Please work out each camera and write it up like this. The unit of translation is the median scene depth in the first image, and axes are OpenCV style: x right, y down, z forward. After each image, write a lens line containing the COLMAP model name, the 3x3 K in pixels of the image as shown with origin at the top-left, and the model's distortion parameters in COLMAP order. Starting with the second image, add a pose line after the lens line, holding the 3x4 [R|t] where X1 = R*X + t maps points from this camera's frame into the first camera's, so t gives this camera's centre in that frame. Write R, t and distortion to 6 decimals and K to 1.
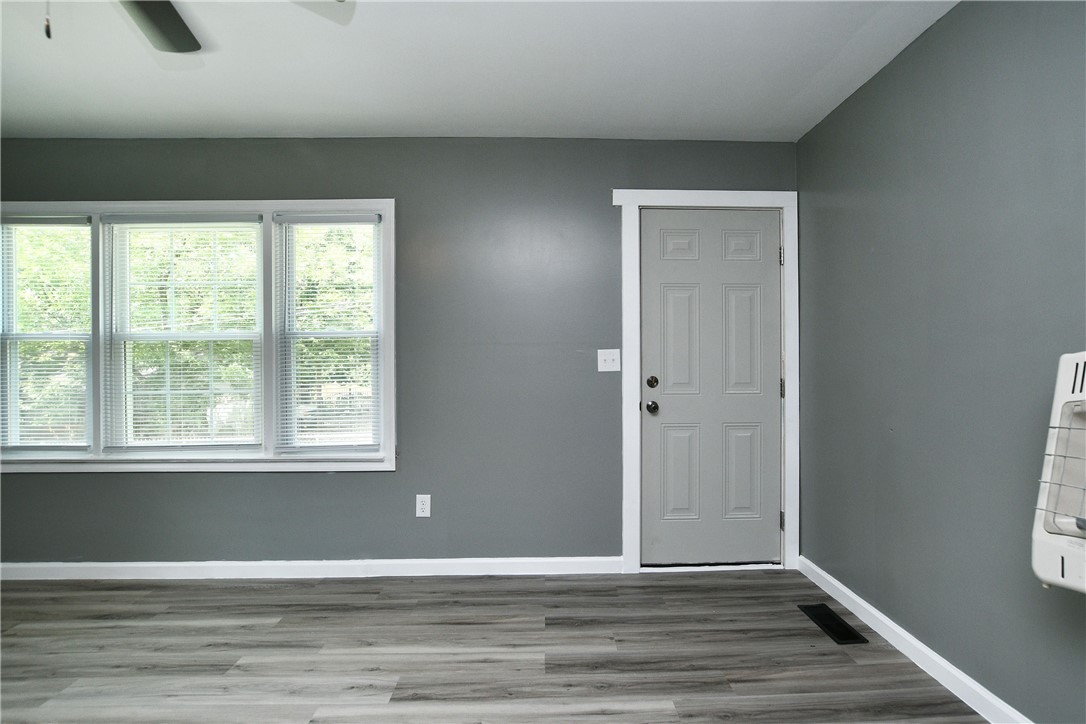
lens RADIAL K [[485.3, 0, 542.4], [0, 485.3, 358.8], [0, 0, 1]] dist [-0.021262, 0.002192]
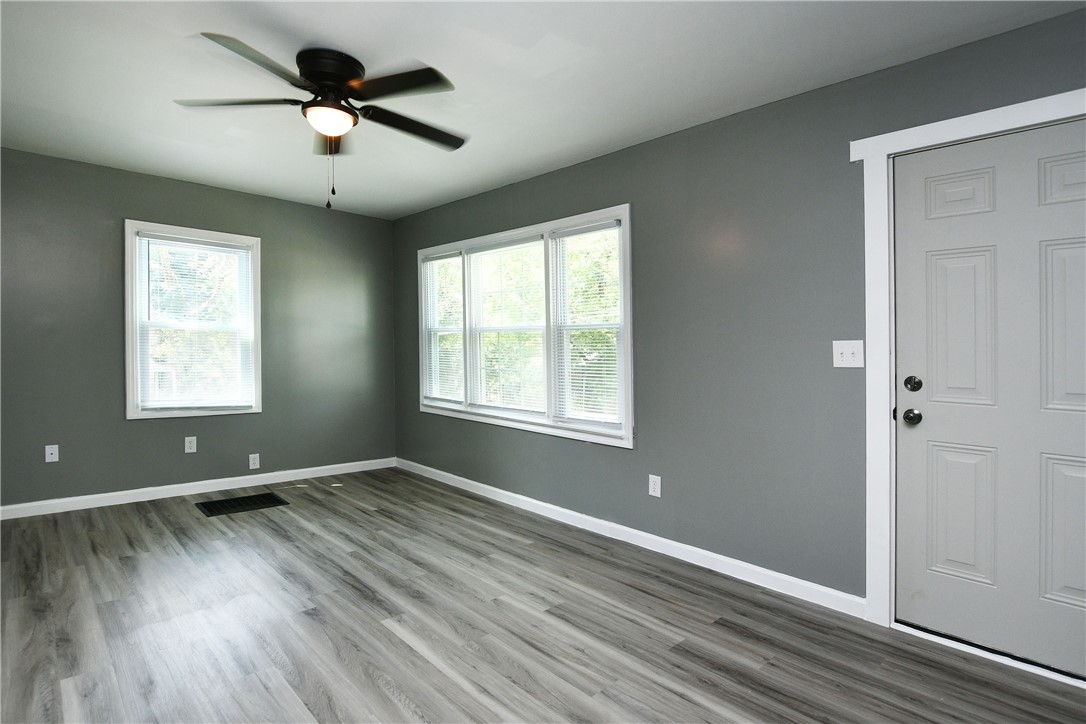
lens RADIAL K [[542.9, 0, 541.3], [0, 542.9, 367.6], [0, 0, 1]] dist [-0.022263, 0.002385]
pose [[0.677099, 0.041634, -0.734713, 0.493735], [-0.016159, 0.998999, 0.041718, -0.003501], [0.735715, -0.016375, 0.677094, 0.009163]]
